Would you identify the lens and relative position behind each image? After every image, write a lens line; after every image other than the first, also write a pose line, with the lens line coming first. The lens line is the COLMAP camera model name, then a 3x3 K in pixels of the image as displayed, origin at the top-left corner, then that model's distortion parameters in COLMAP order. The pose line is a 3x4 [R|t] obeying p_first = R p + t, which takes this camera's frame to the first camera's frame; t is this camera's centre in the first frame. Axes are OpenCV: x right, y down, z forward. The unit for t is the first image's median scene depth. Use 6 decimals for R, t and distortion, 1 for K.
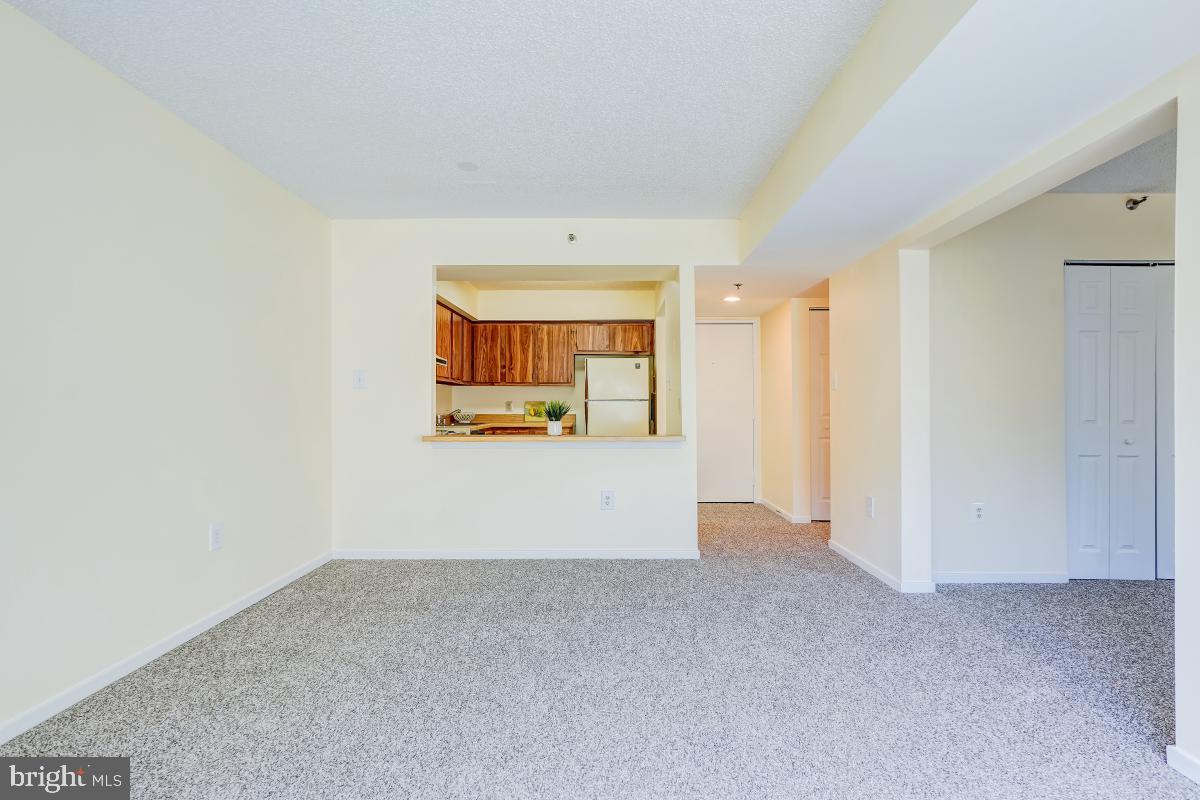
lens RADIAL K [[568.9, 0, 604.6], [0, 568.9, 402.8], [0, 0, 1]] dist [0.003817, 0.000428]
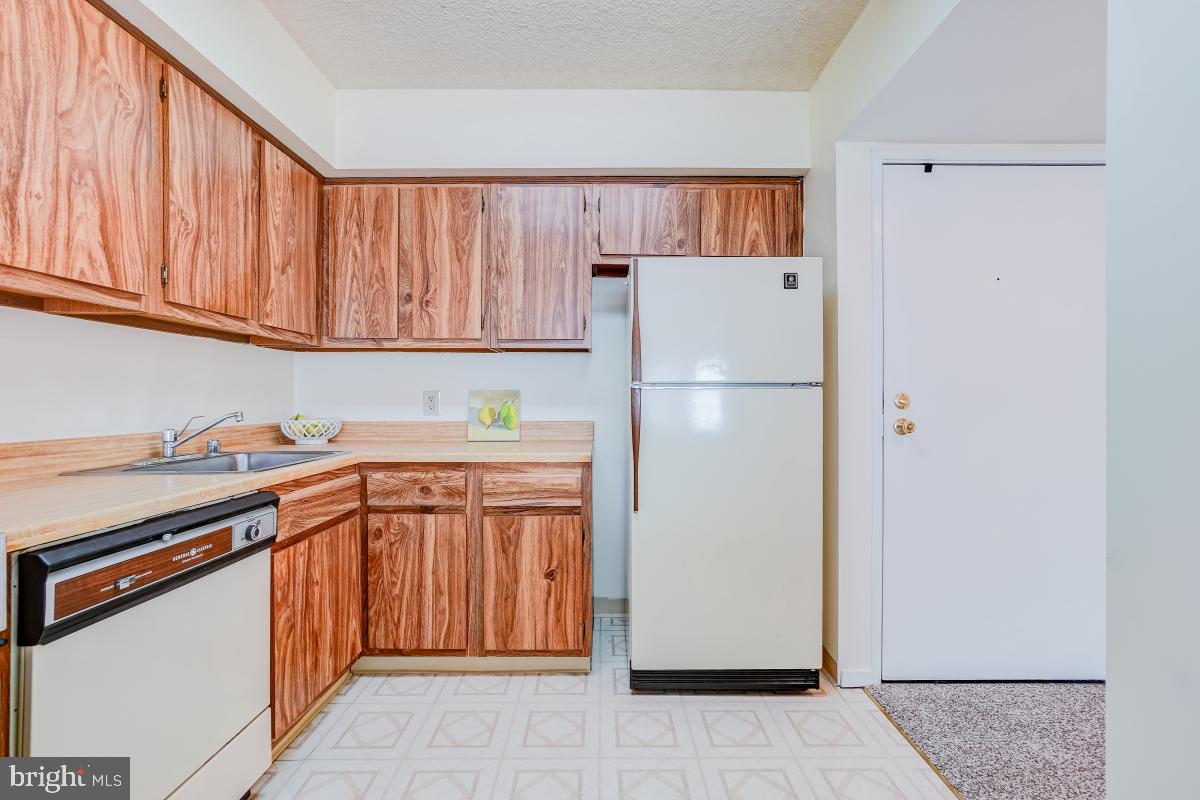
lens RADIAL K [[568.9, 0, 597.6], [0, 568.9, 395.1], [0, 0, 1]] dist [0.003817, 0.000428]
pose [[0.999975, 0.000006, -0.007080, -0.047734], [-0.000013, 0.999999, -0.001016, 0.001719], [0.007080, 0.001016, 0.999974, 0.622265]]
